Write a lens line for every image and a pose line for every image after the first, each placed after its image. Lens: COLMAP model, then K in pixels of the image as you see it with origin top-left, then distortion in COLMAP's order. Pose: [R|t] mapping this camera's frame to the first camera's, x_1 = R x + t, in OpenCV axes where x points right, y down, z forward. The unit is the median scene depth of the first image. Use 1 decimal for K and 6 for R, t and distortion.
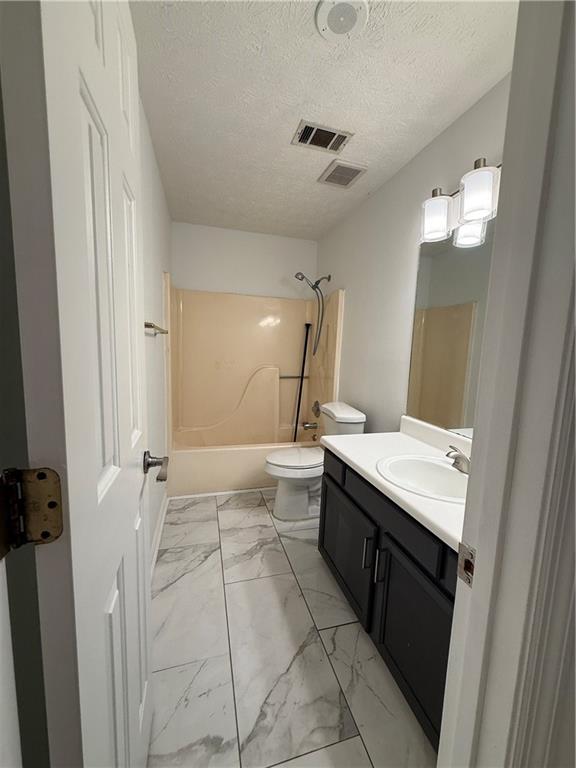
lens RADIAL K [[306.1, 0, 287.8], [0, 306.1, 384.8], [0, 0, 1]] dist [0.000356, 0.000223]
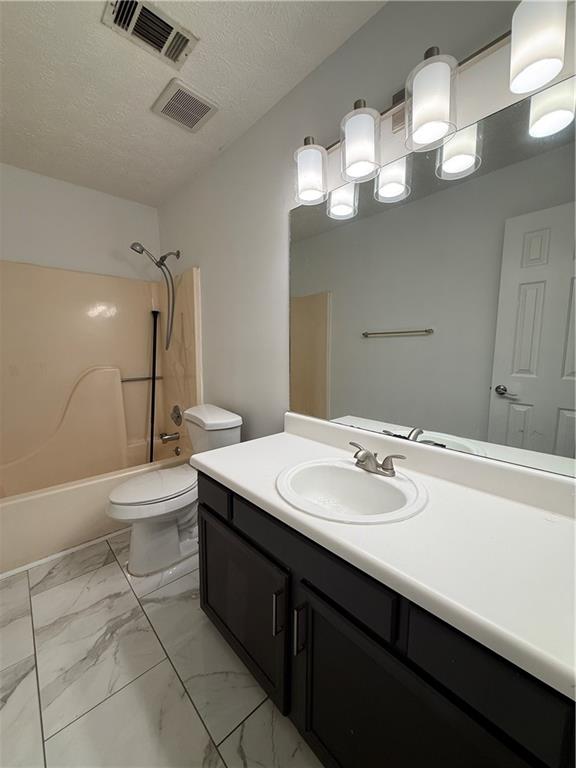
lens RADIAL K [[306.1, 0, 289.1], [0, 306.1, 383.4], [0, 0, 1]] dist [0.000356, 0.000223]
pose [[0.890611, -0.088755, 0.446021, 0.007281], [0.087018, 0.995907, 0.024422, -0.001334], [-0.446363, 0.017062, 0.894689, 0.226096]]
